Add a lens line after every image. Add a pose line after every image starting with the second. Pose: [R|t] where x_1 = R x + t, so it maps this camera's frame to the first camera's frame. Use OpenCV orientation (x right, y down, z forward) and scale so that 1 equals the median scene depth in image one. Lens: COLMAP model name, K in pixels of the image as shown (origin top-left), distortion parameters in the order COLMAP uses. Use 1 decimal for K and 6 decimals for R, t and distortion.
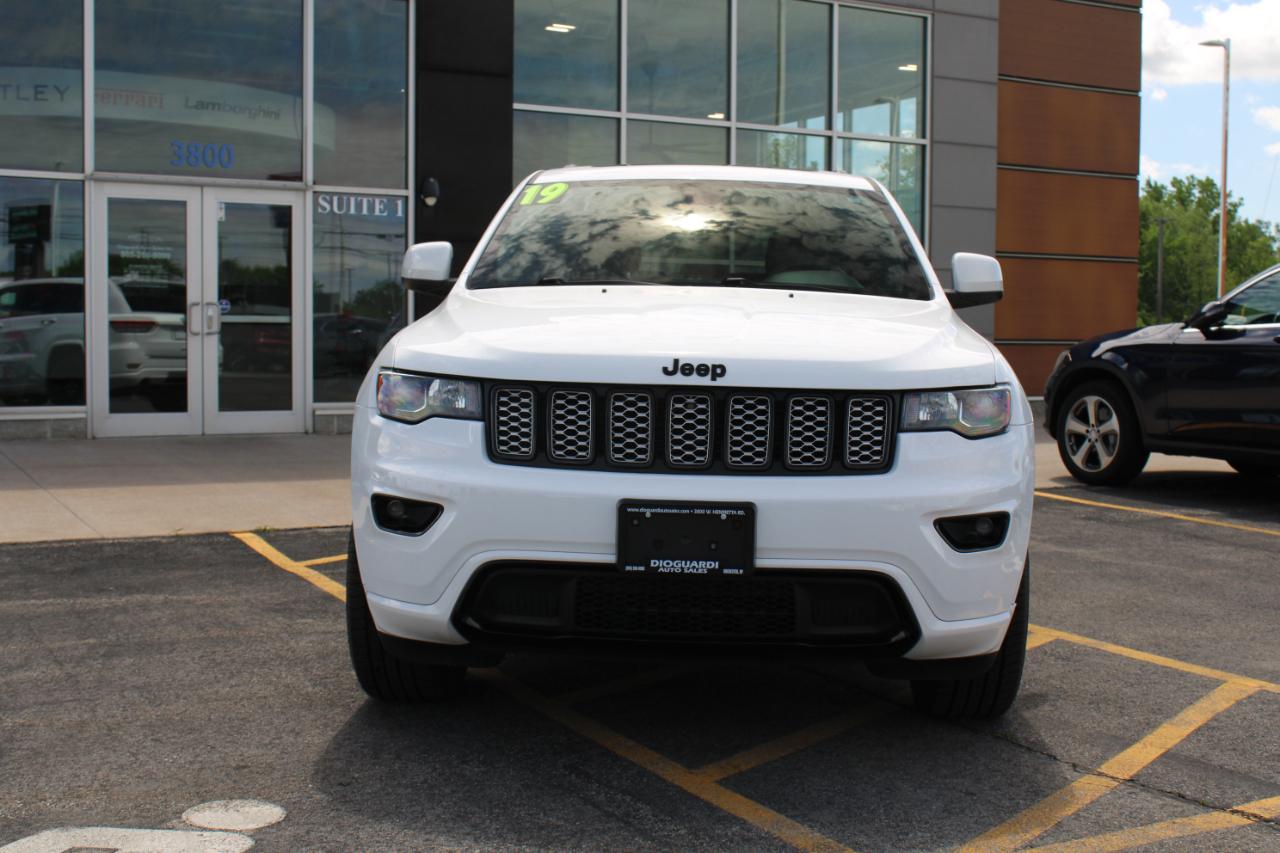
lens RADIAL K [[1570.2, 0, 646.3], [0, 1570.2, 428.0], [0, 0, 1]] dist [-0.051824, 0.000000]
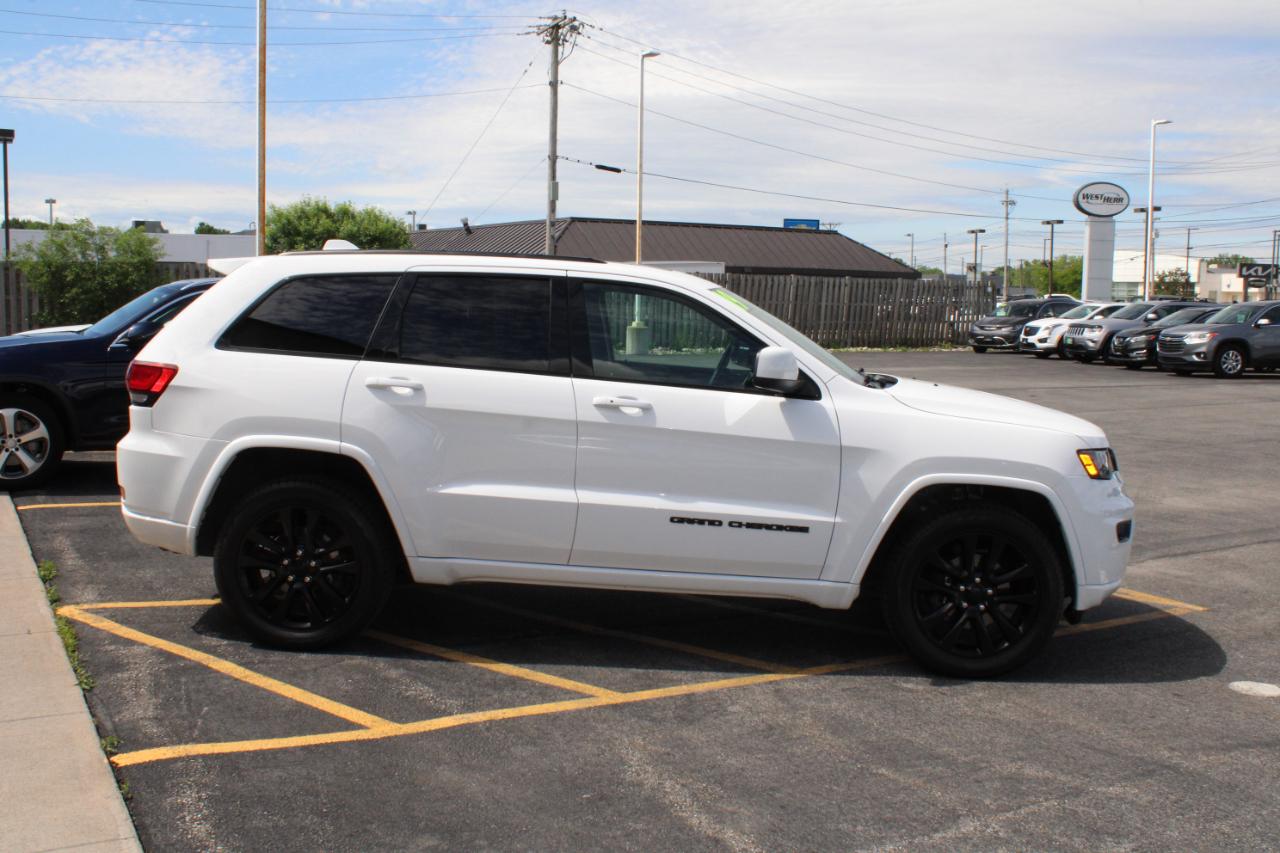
lens RADIAL K [[1265.1, 0, 652.8], [0, 1265.1, 390.3], [0, 0, 1]] dist [-0.080595, 0.000000]
pose [[-0.023826, -0.089966, 0.995660, -1.059245], [0.040112, 0.995054, 0.090871, -0.172398], [-0.998911, 0.042103, -0.020099, 1.083093]]
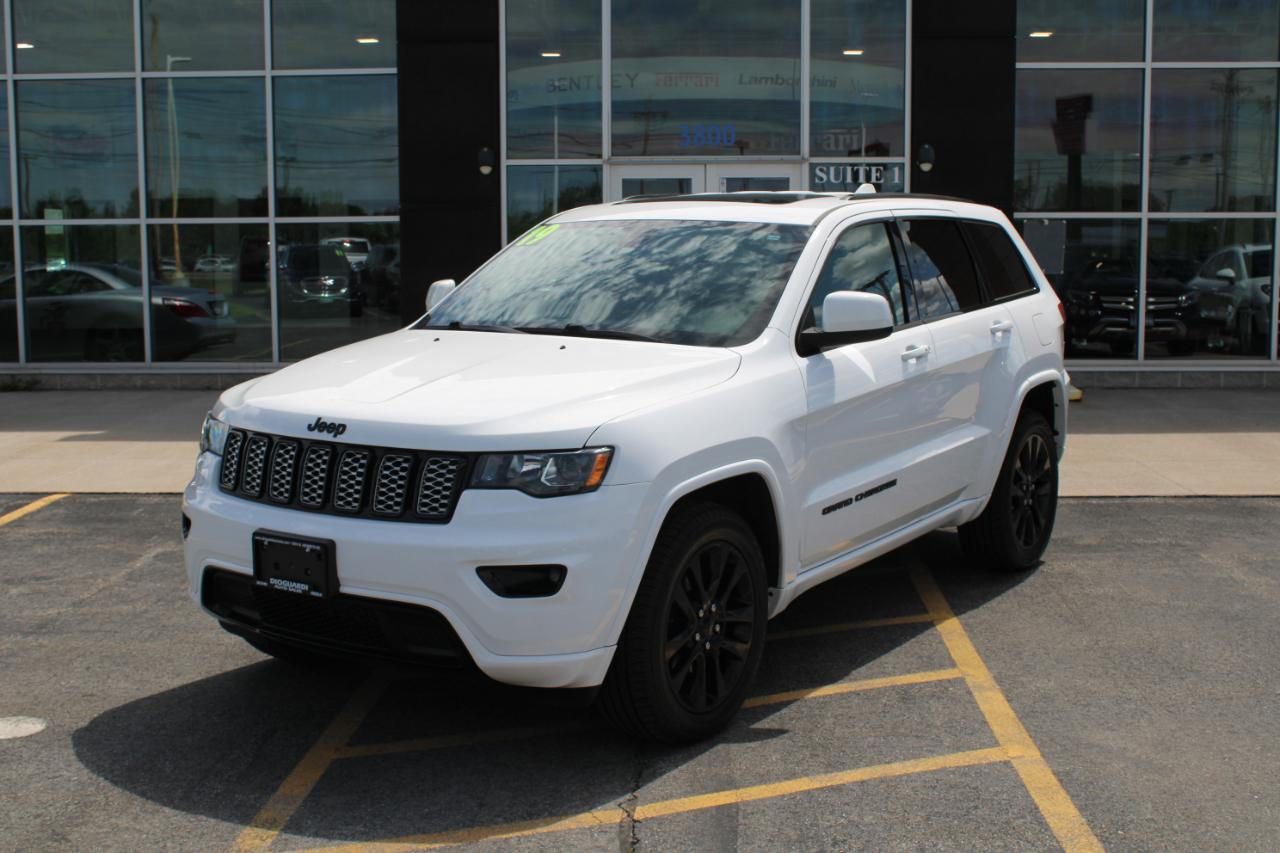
lens RADIAL K [[1570.2, 0, 635.4], [0, 1570.2, 434.2], [0, 0, 1]] dist [-0.051824, 0.000000]
pose [[0.853113, 0.050674, -0.519260, 0.597192], [-0.020737, 0.997779, 0.063302, -0.078088], [0.521314, -0.043236, 0.852269, 0.053501]]
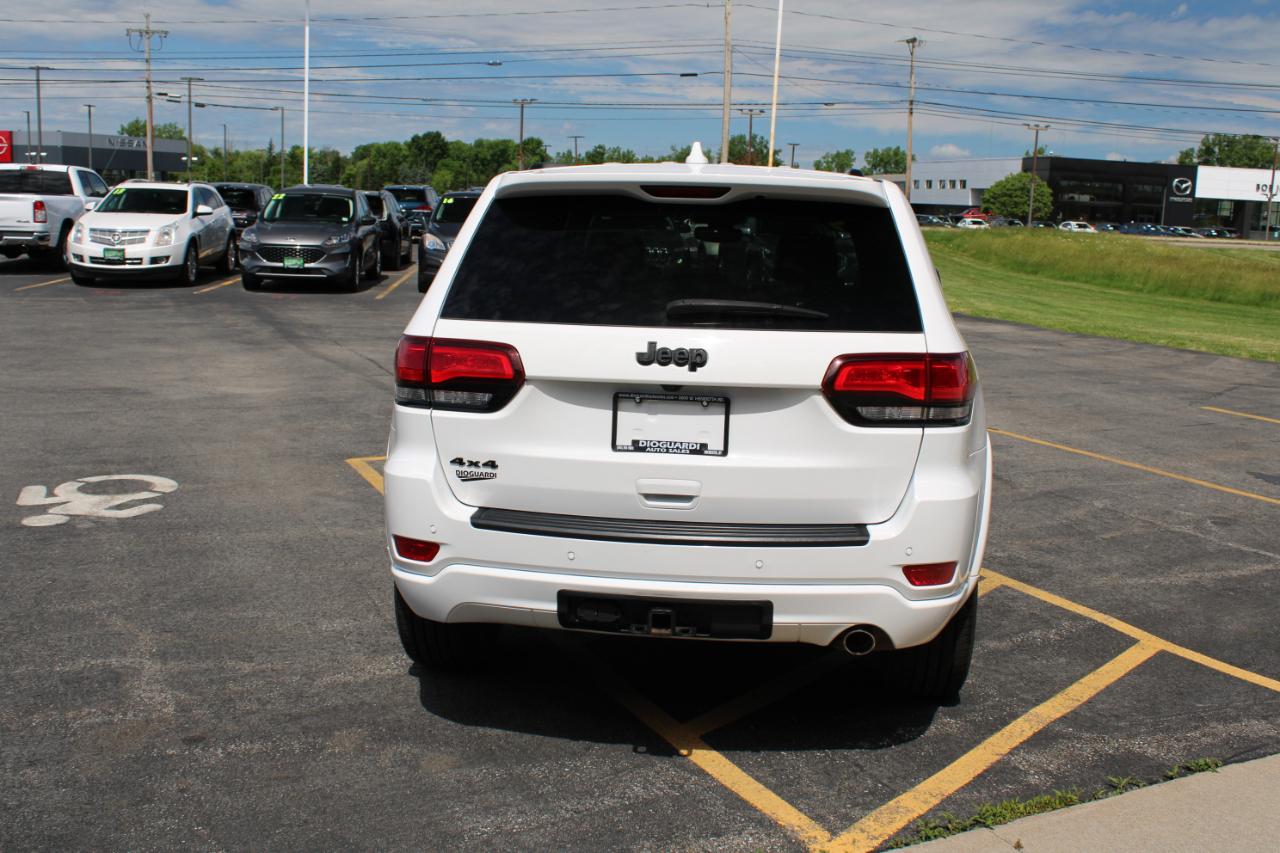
lens RADIAL K [[1264.8, 0, 646.8], [0, 1264.8, 419.4], [0, 0, 1]] dist [-0.095818, 0.000000]
pose [[-0.997299, -0.054853, 0.048844, 0.035913], [-0.042060, 0.971697, 0.232456, -0.225355], [-0.060213, 0.229774, -0.971380, 2.058056]]
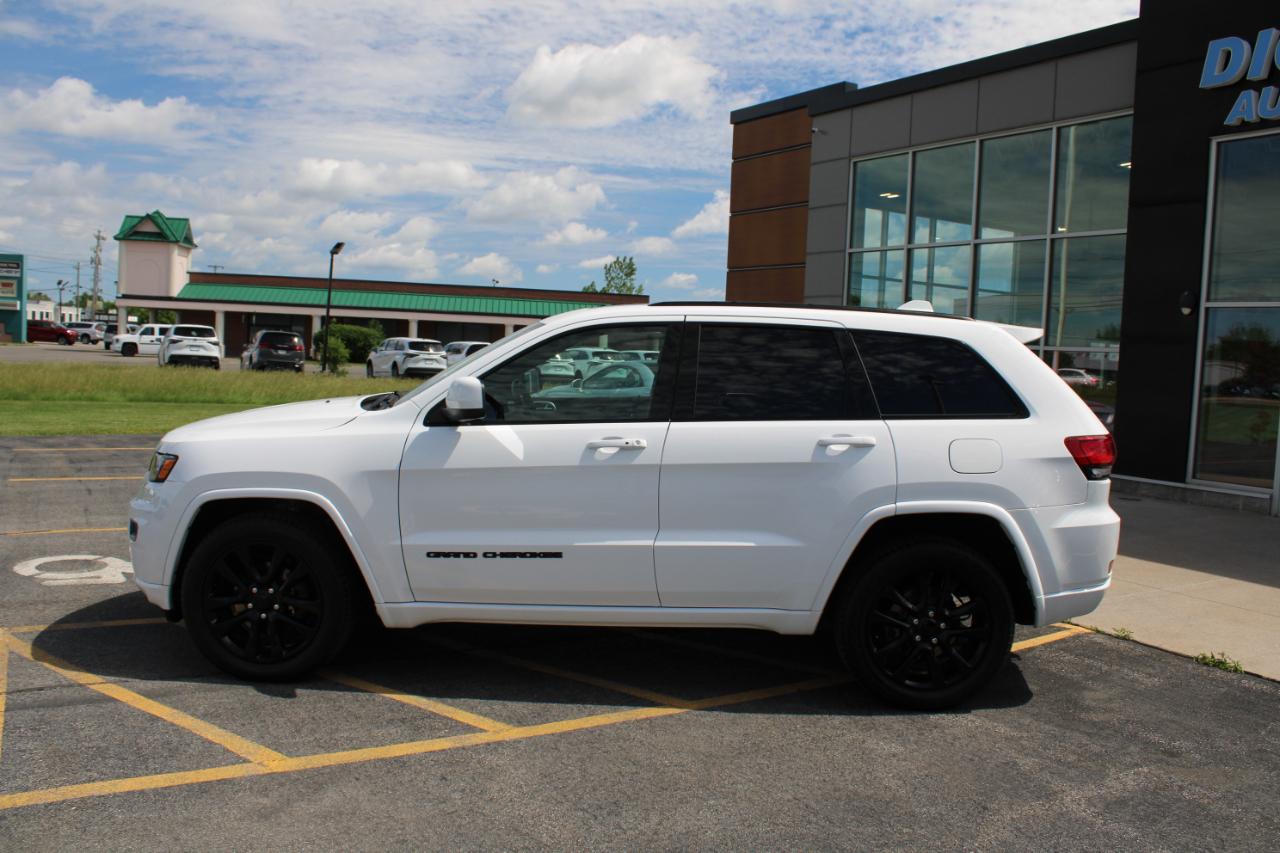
lens RADIAL K [[1077.0, 0, 637.0], [0, 1077.0, 421.9], [0, 0, 1]] dist [-0.148073, 0.114165]
pose [[0.020051, 0.059801, -0.998009, 0.995327], [-0.108447, 0.992450, 0.057290, -0.133400], [0.993900, 0.107082, 0.026385, 1.065834]]
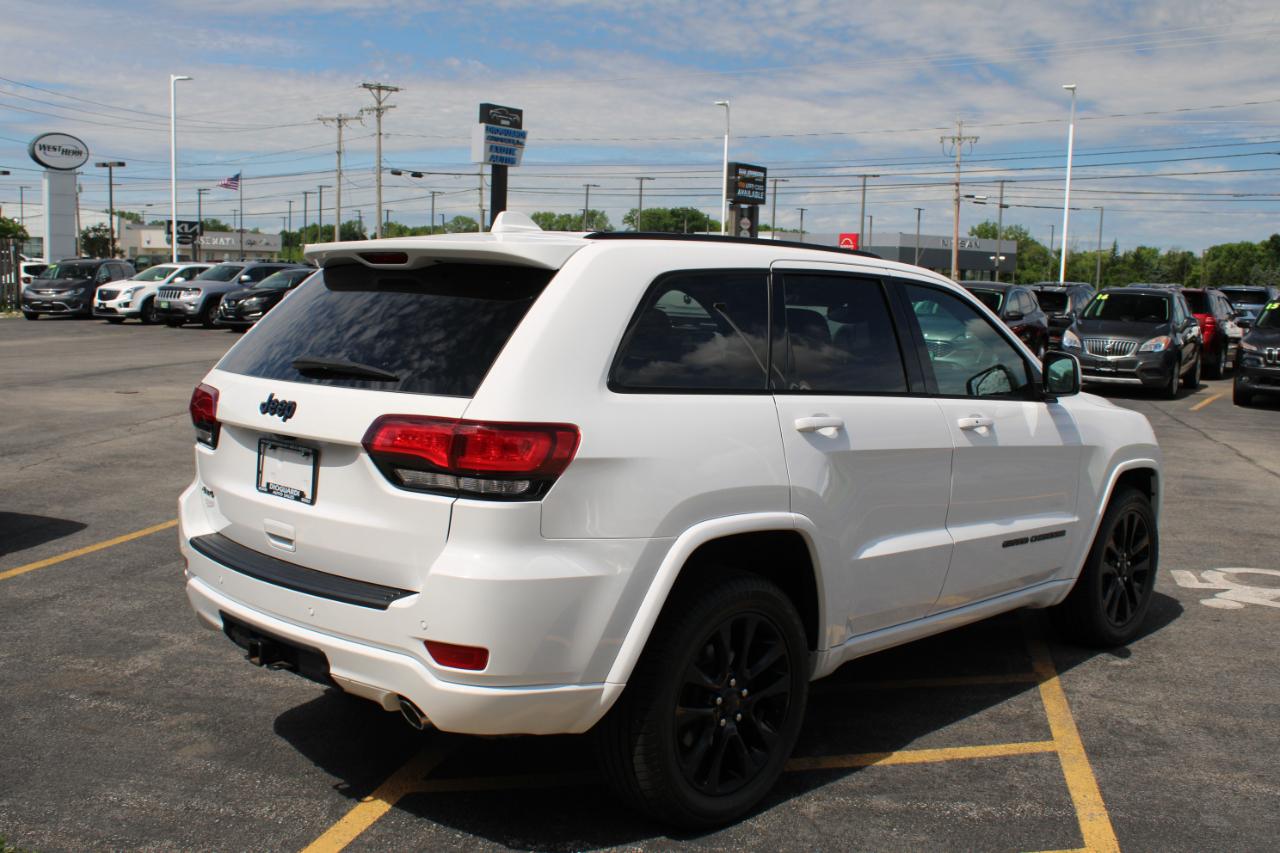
lens RADIAL K [[1265.1, 0, 650.8], [0, 1265.1, 421.8], [0, 0, 1]] dist [-0.080595, 0.000000]
pose [[-0.759238, -0.109104, 0.641603, -0.488935], [0.001813, 0.985489, 0.169728, -0.217674], [-0.650810, 0.130027, -0.748023, 1.834600]]
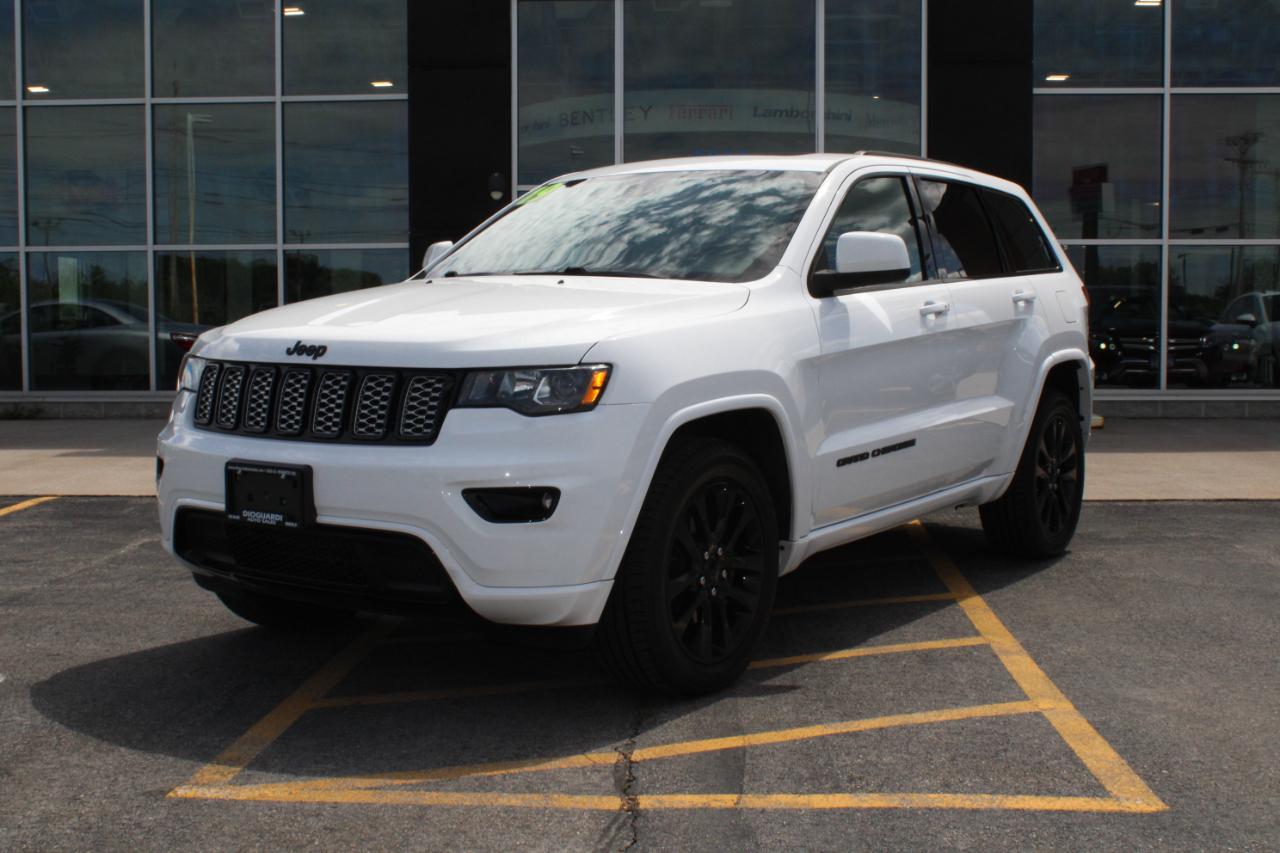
lens RADIAL K [[1570.2, 0, 641.8], [0, 1570.2, 420.8], [0, 0, 1]] dist [-0.051824, 0.000000]
pose [[0.849419, 0.022975, -0.527219, 0.578761], [-0.023293, 0.999710, 0.006038, 0.001497], [0.527205, 0.007152, 0.849708, 0.103202]]
